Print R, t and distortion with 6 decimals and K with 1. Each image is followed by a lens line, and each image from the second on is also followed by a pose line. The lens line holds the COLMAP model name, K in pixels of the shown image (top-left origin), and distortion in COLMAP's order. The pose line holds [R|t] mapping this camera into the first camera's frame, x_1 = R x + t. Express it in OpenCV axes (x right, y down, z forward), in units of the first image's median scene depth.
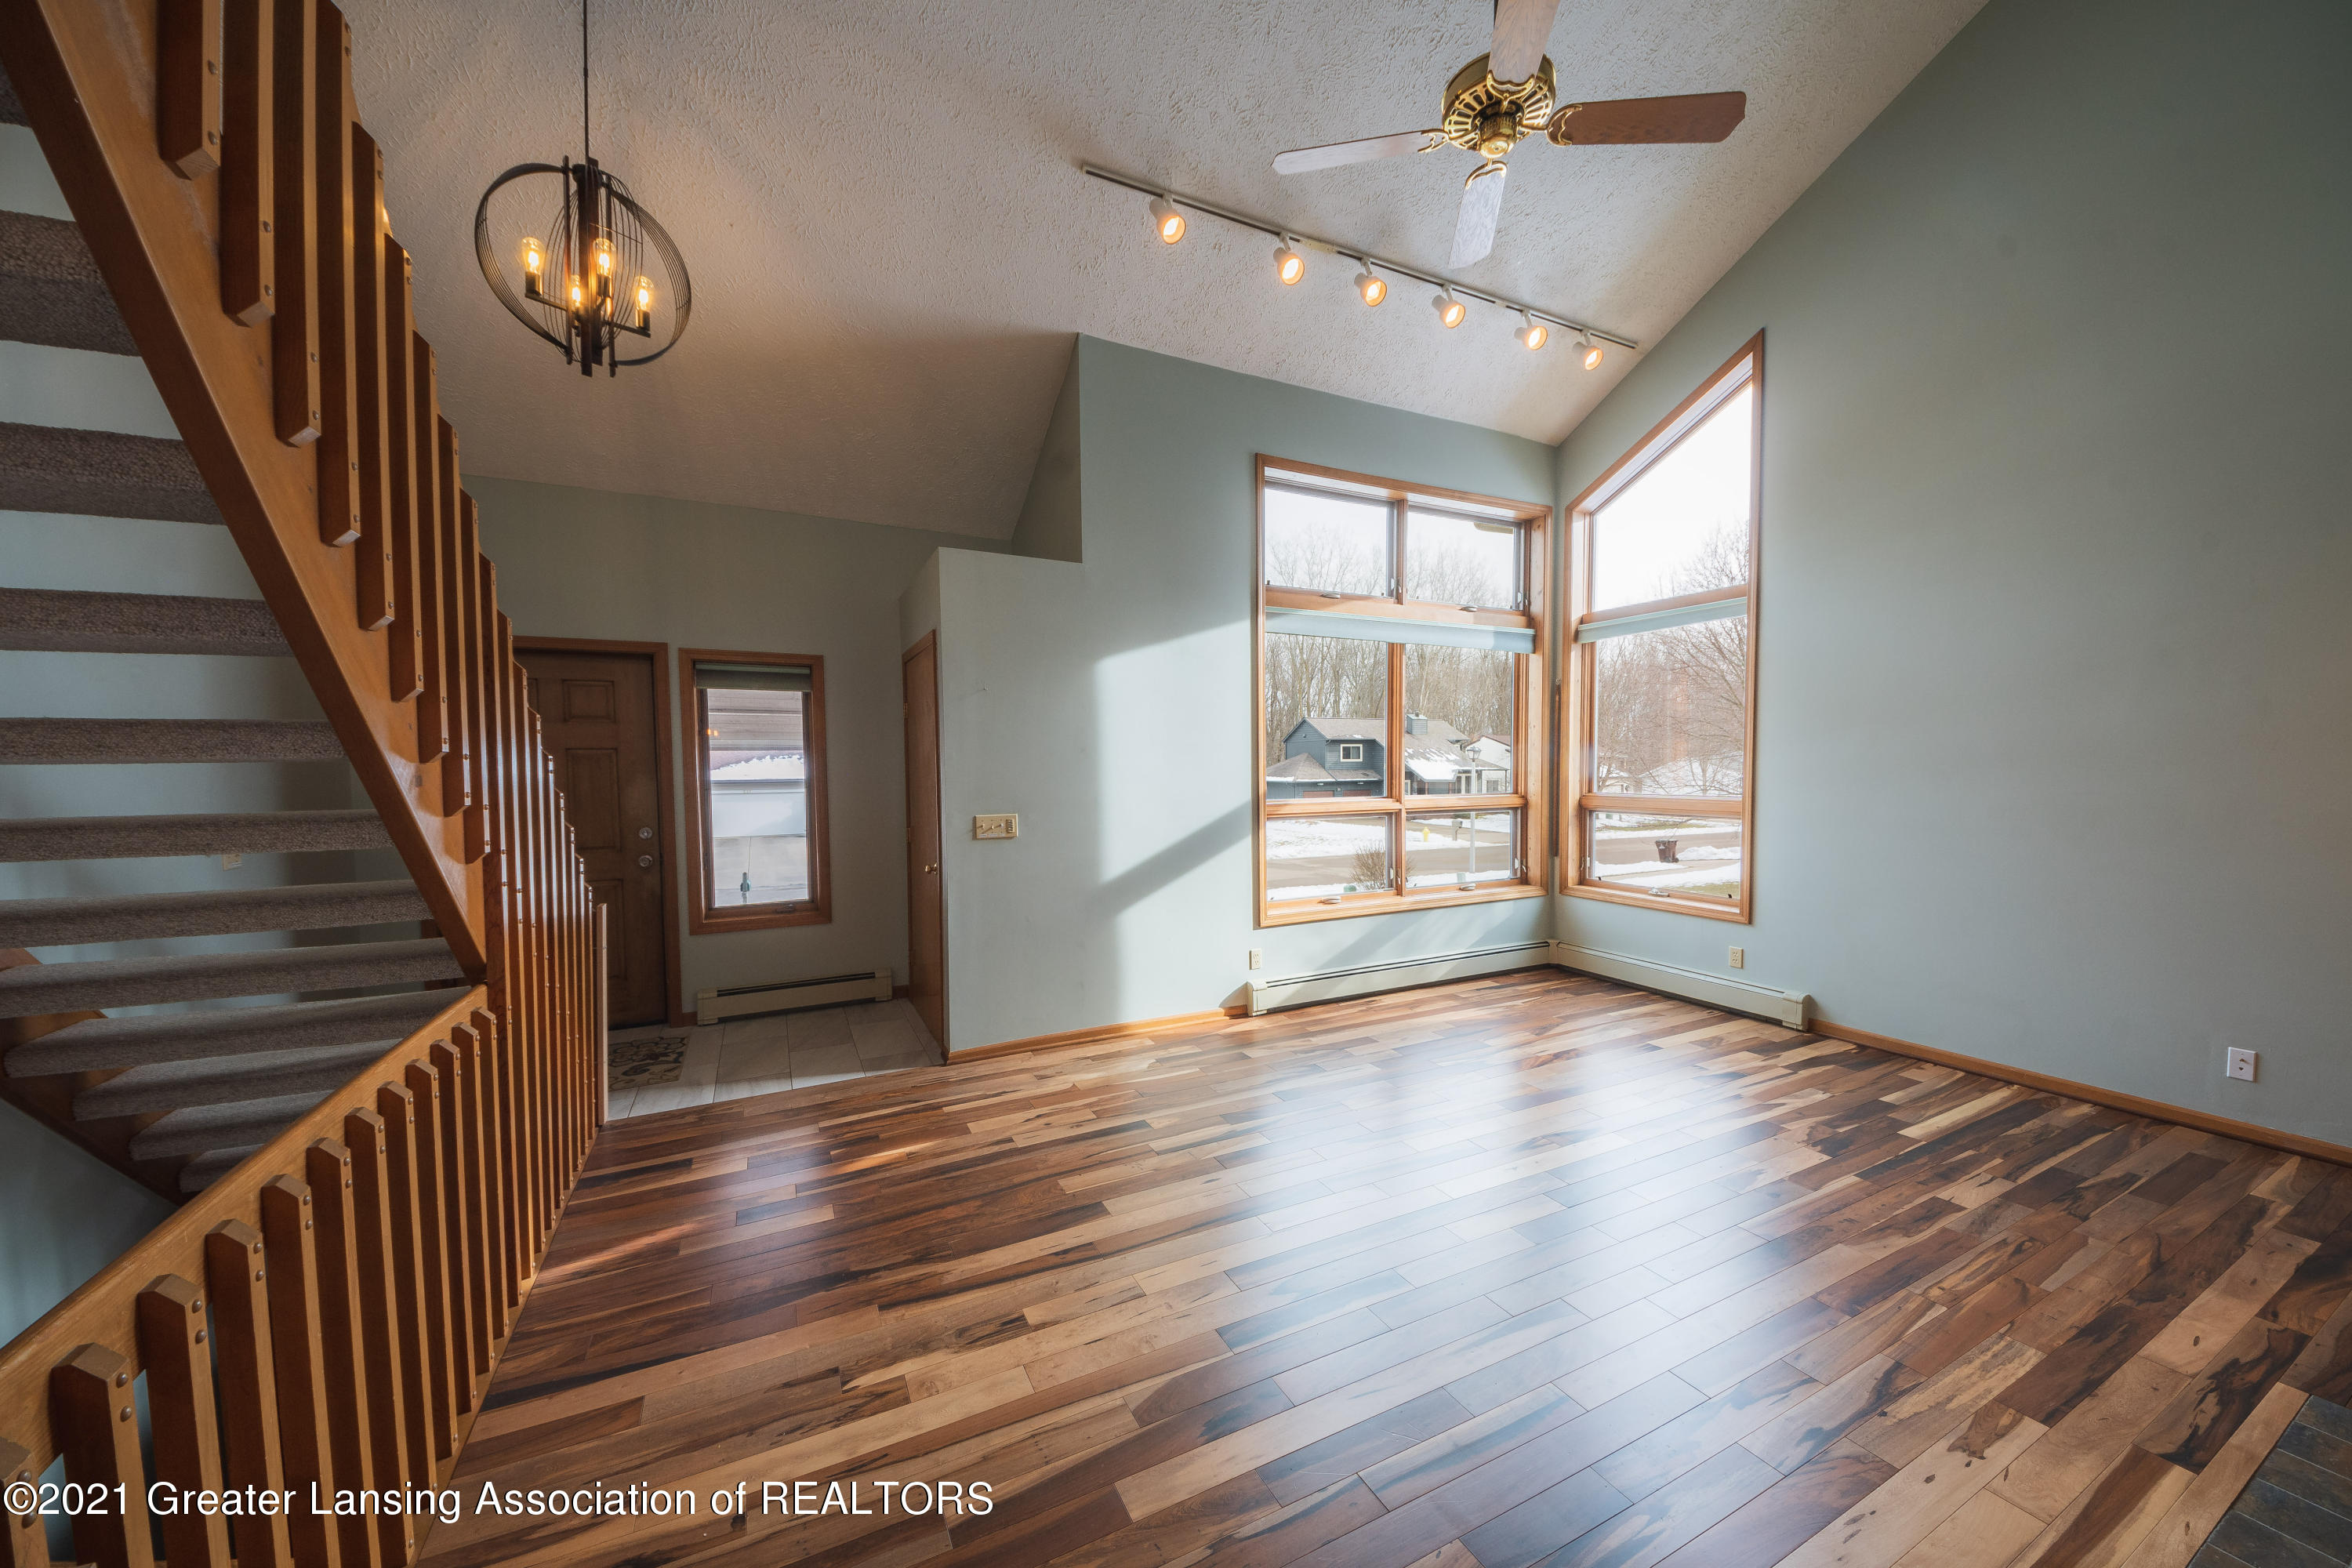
lens RADIAL K [[824.6, 0, 1181.3], [0, 824.6, 796.1], [0, 0, 1]] dist [0.000854, -0.007222]
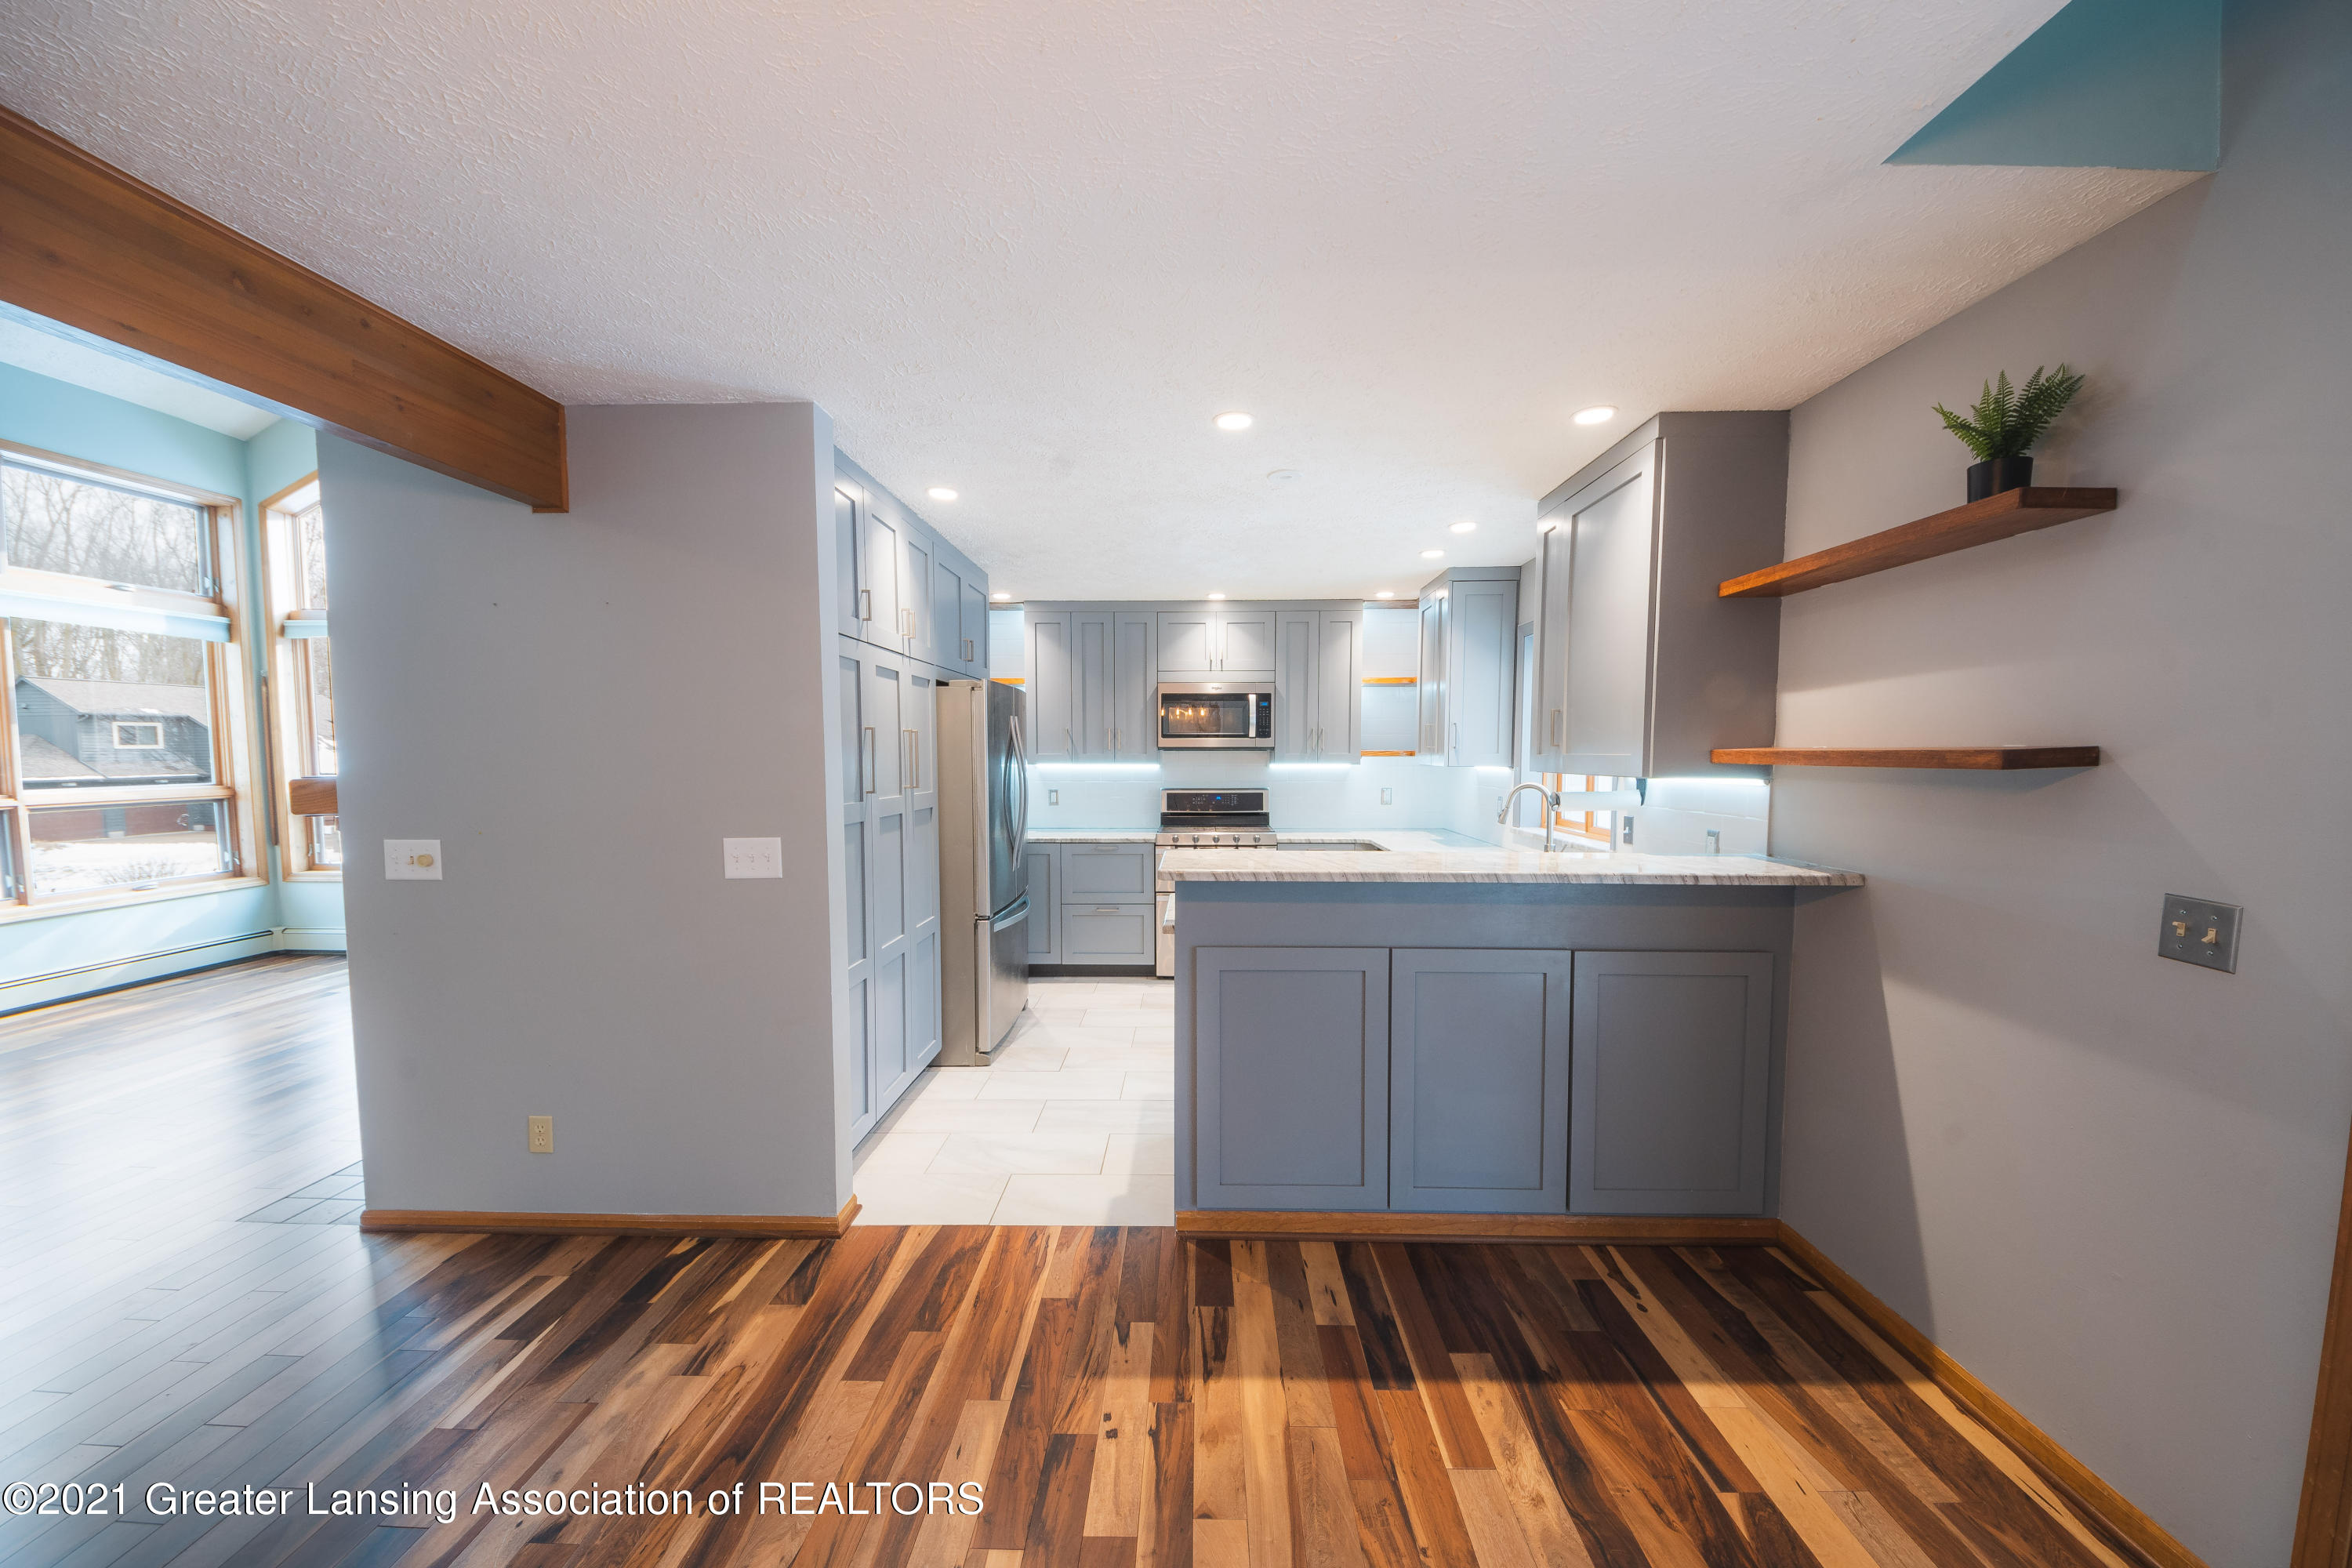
lens RADIAL K [[824.6, 0, 1181.3], [0, 824.6, 796.1], [0, 0, 1]] dist [0.000854, -0.007222]
pose [[0.455342, -0.044130, 0.889222, 0.070187], [0.032161, 0.998934, 0.033106, 0.015318], [-0.889735, 0.013523, 0.456276, -0.456942]]
